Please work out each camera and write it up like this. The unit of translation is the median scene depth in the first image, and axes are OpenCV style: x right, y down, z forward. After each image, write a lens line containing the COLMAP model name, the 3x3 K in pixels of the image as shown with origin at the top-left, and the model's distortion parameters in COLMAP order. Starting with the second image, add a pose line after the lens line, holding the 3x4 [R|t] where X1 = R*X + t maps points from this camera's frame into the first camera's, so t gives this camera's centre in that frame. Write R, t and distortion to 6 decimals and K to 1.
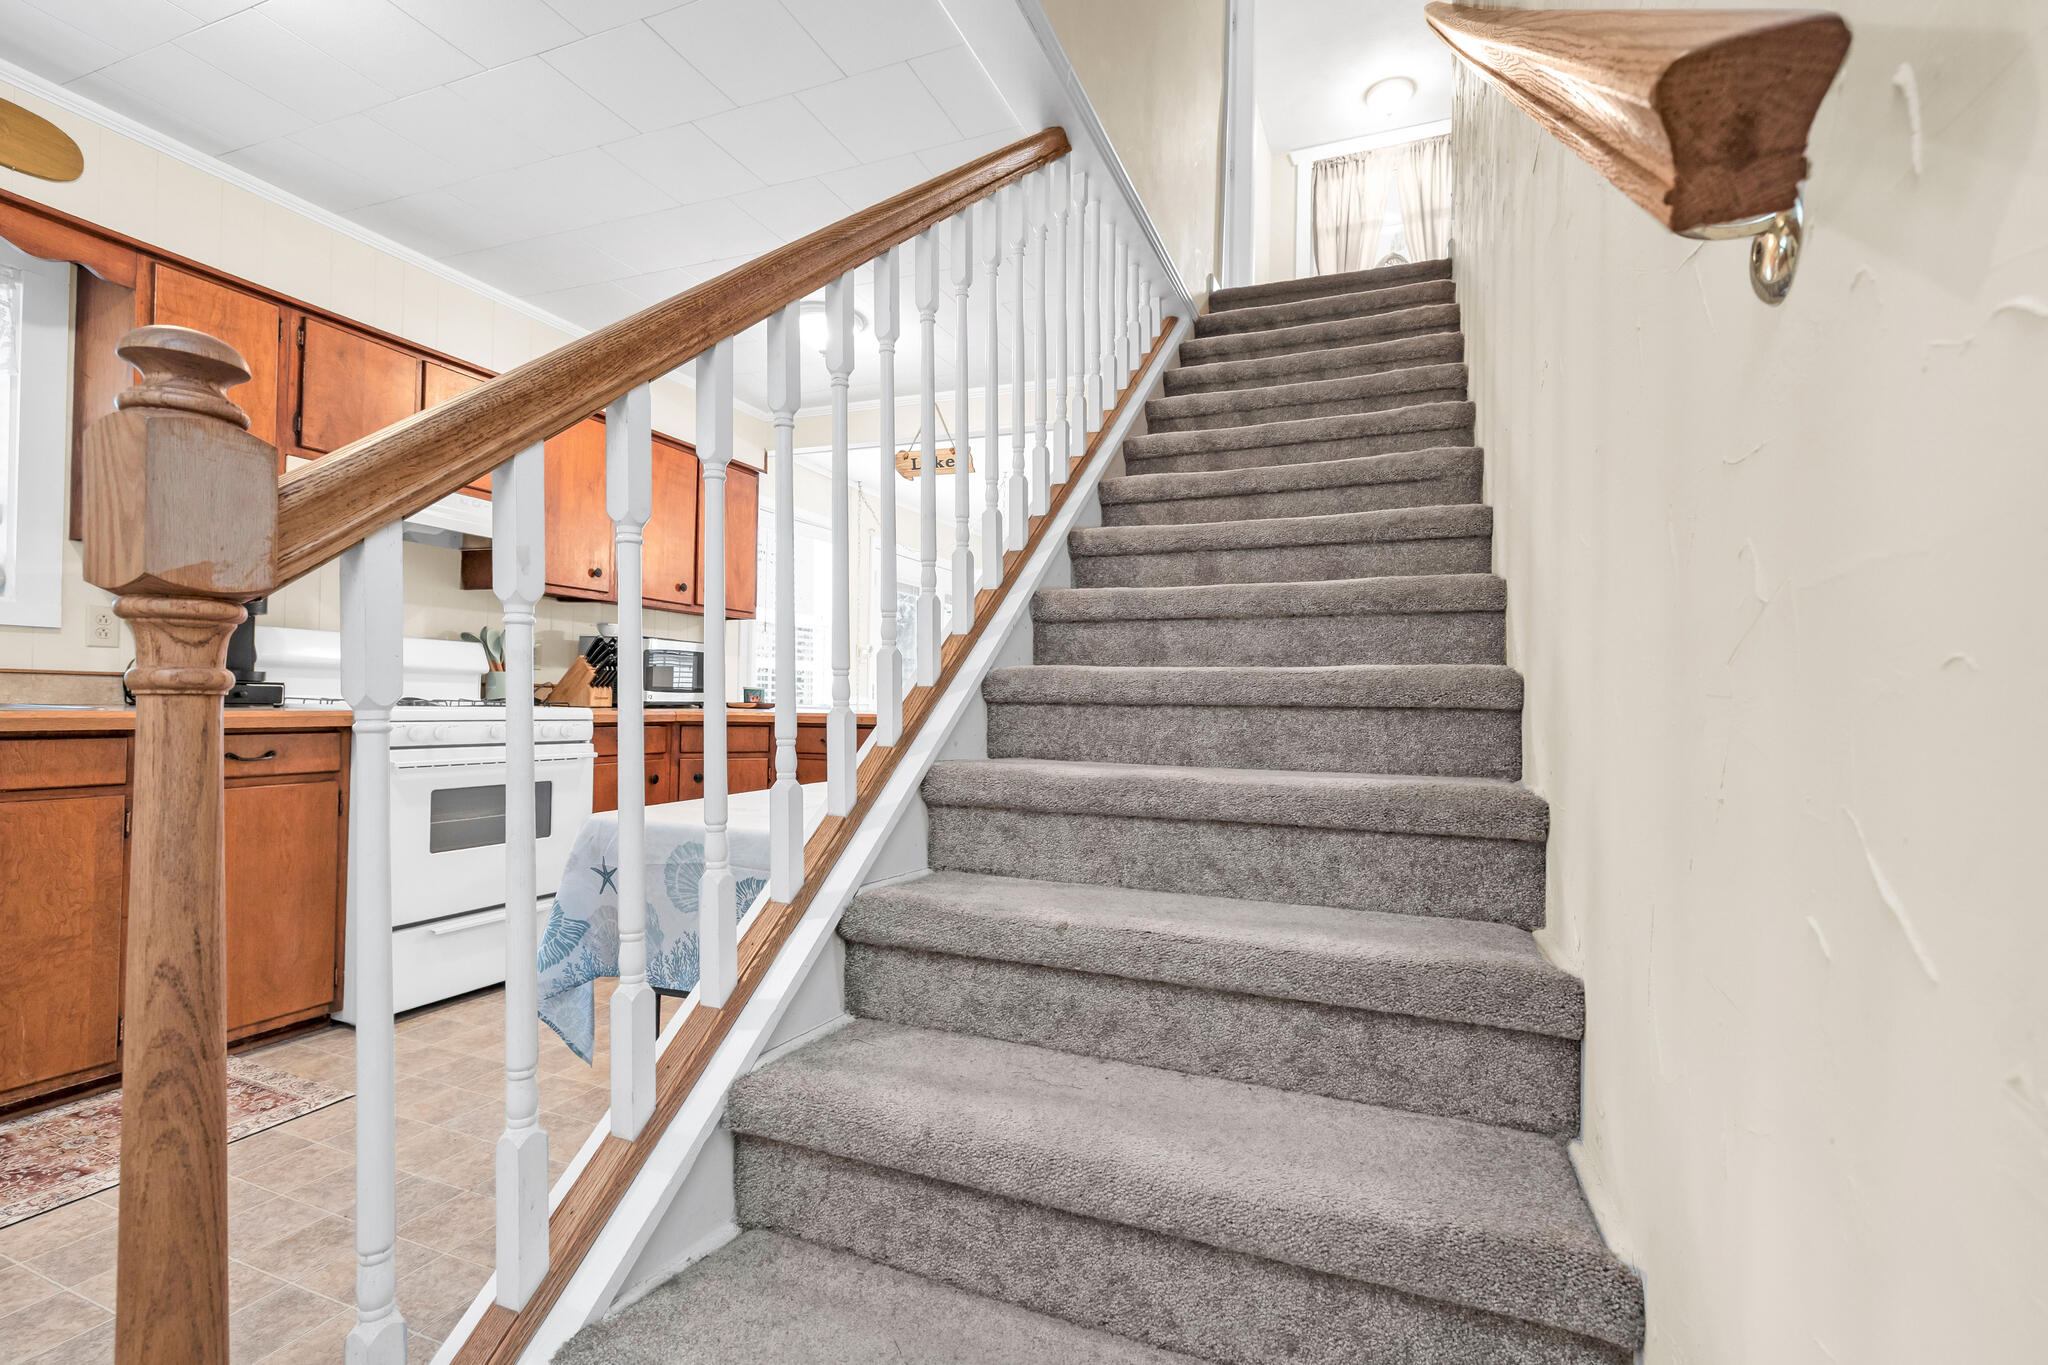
lens RADIAL K [[911.6, 0, 1028.9], [0, 911.6, 695.6], [0, 0, 1]] dist [0.000726, 0.000097]
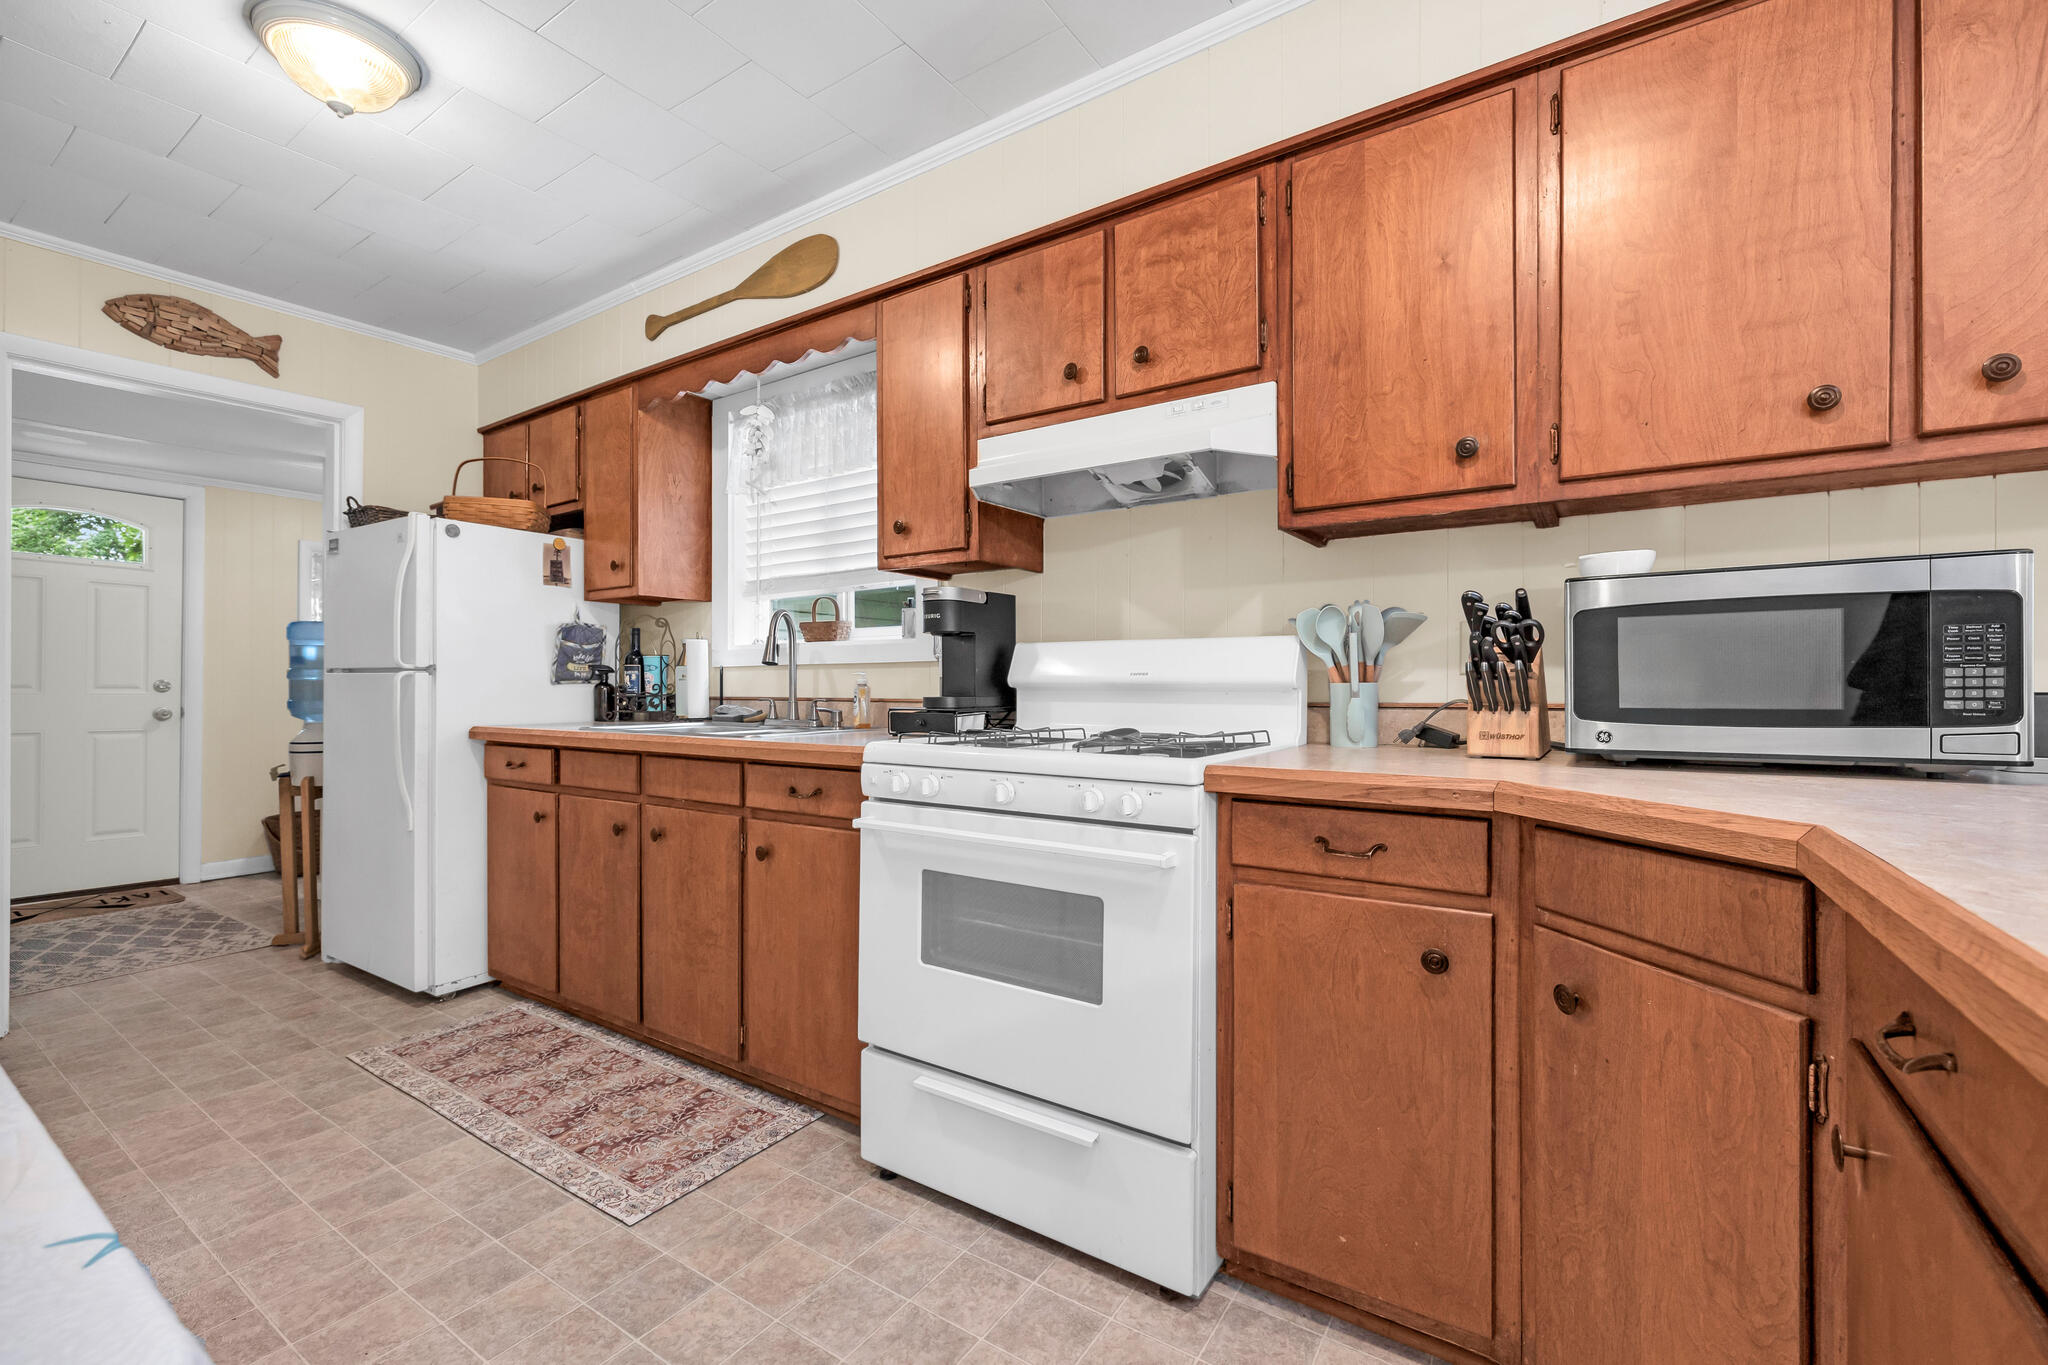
lens RADIAL K [[864.3, 0, 1028.5], [0, 864.3, 691.2], [0, 0, 1]] dist [-0.000656, 0.000126]
pose [[-0.203410, -0.019009, -0.978909, -0.067415], [0.002977, 0.999795, -0.020034, -0.023475], [0.979089, -0.006989, -0.203312, 1.928497]]
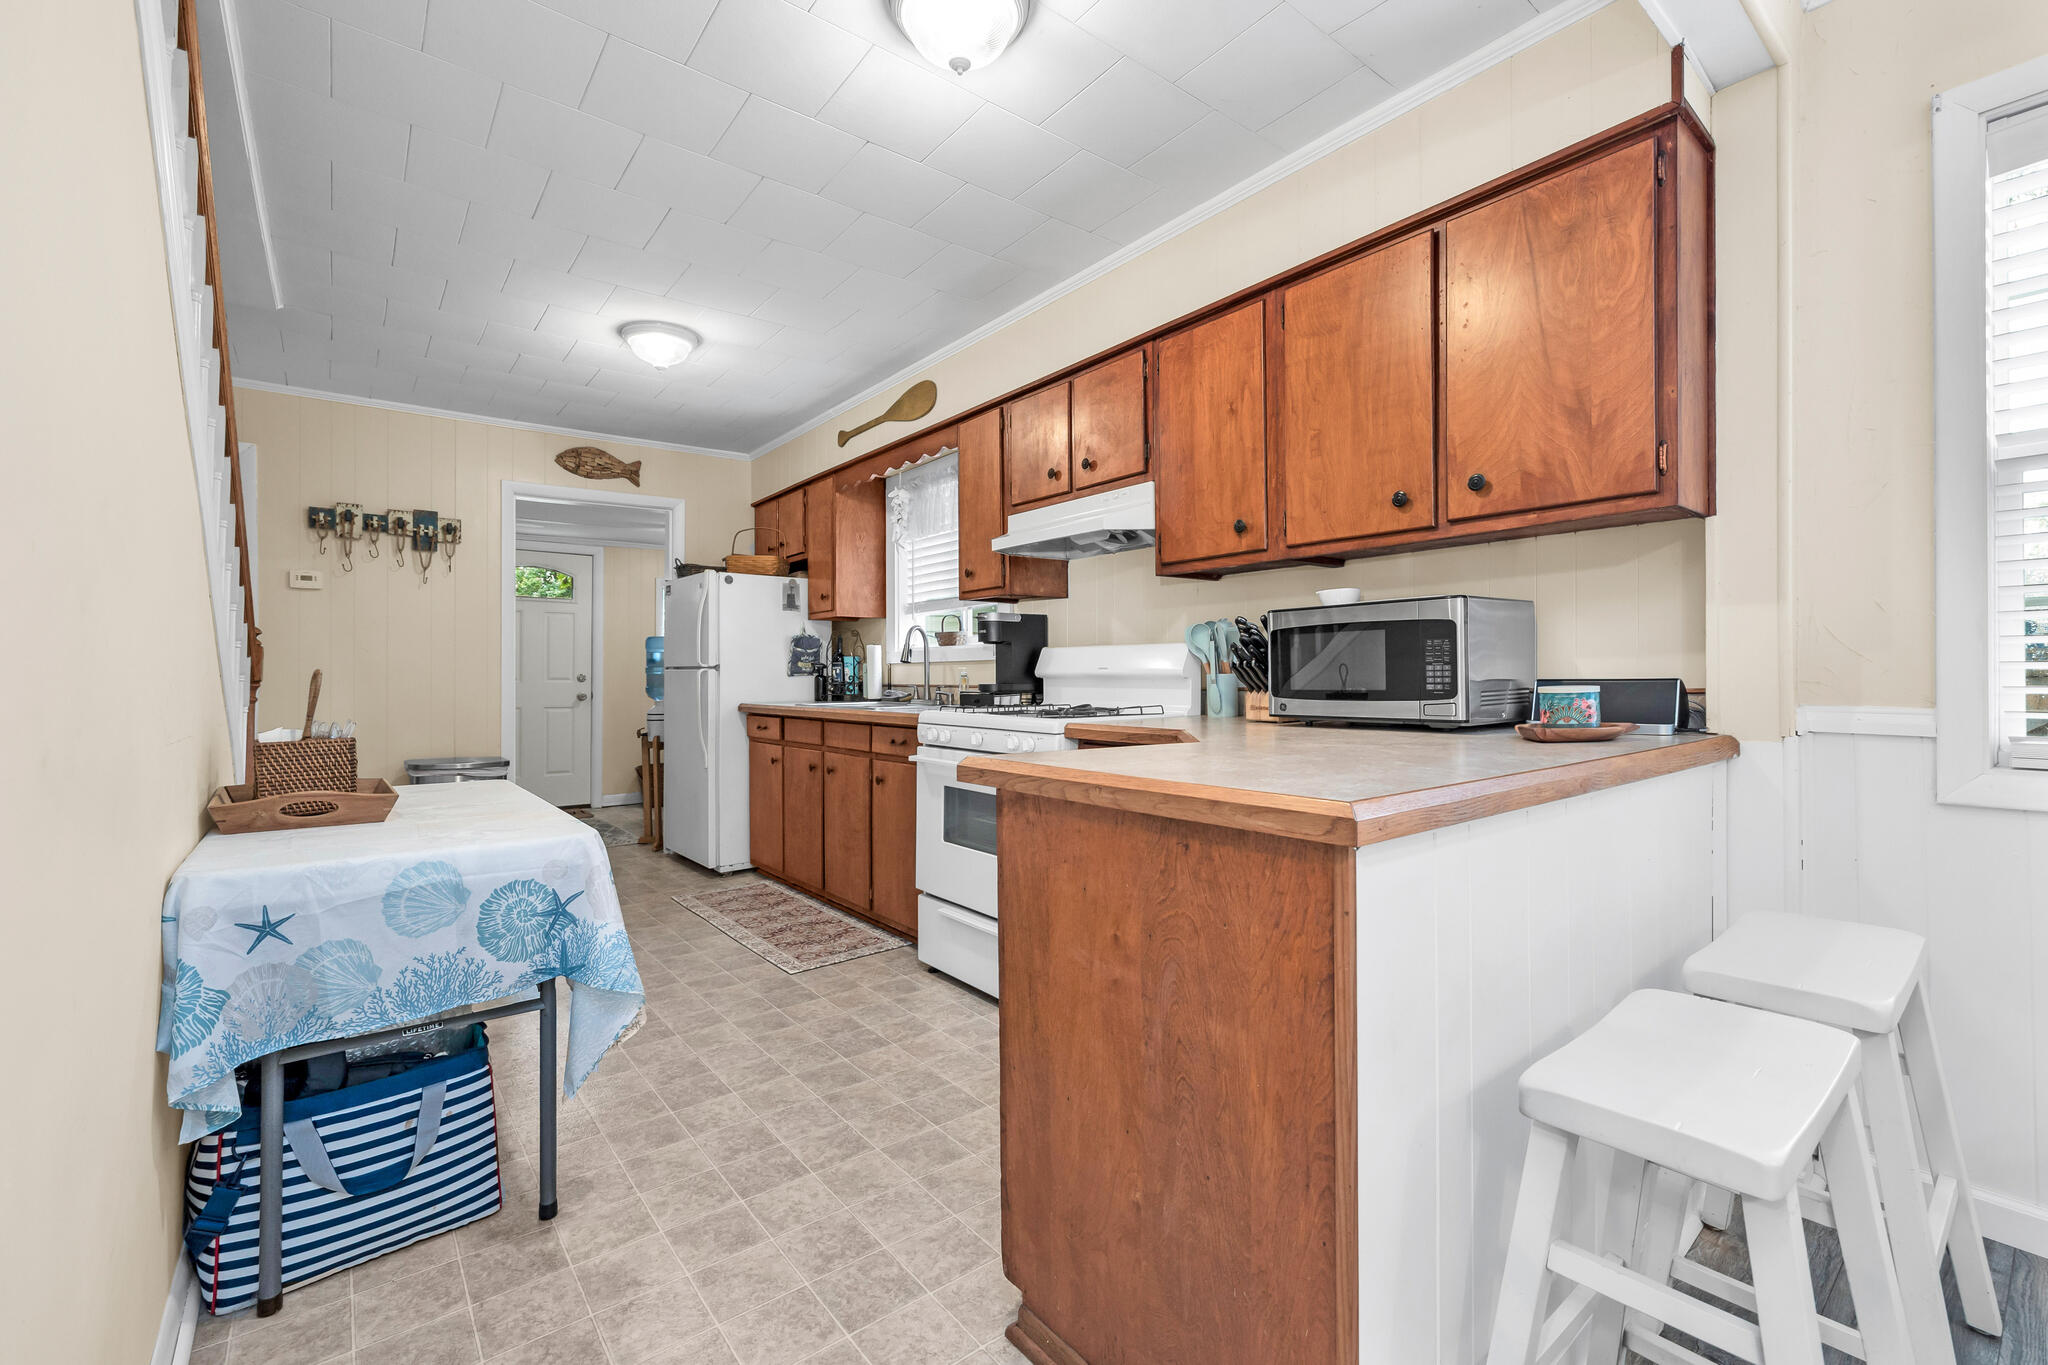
lens RADIAL K [[867.7, 0, 1021.7], [0, 867.7, 675.5], [0, 0, 1]] dist [-0.001096, -0.000048]
pose [[-0.495387, -0.020573, -0.868429, 0.388002], [0.000865, 0.999707, -0.024176, -0.012010], [0.868672, -0.012728, -0.495224, 2.594396]]
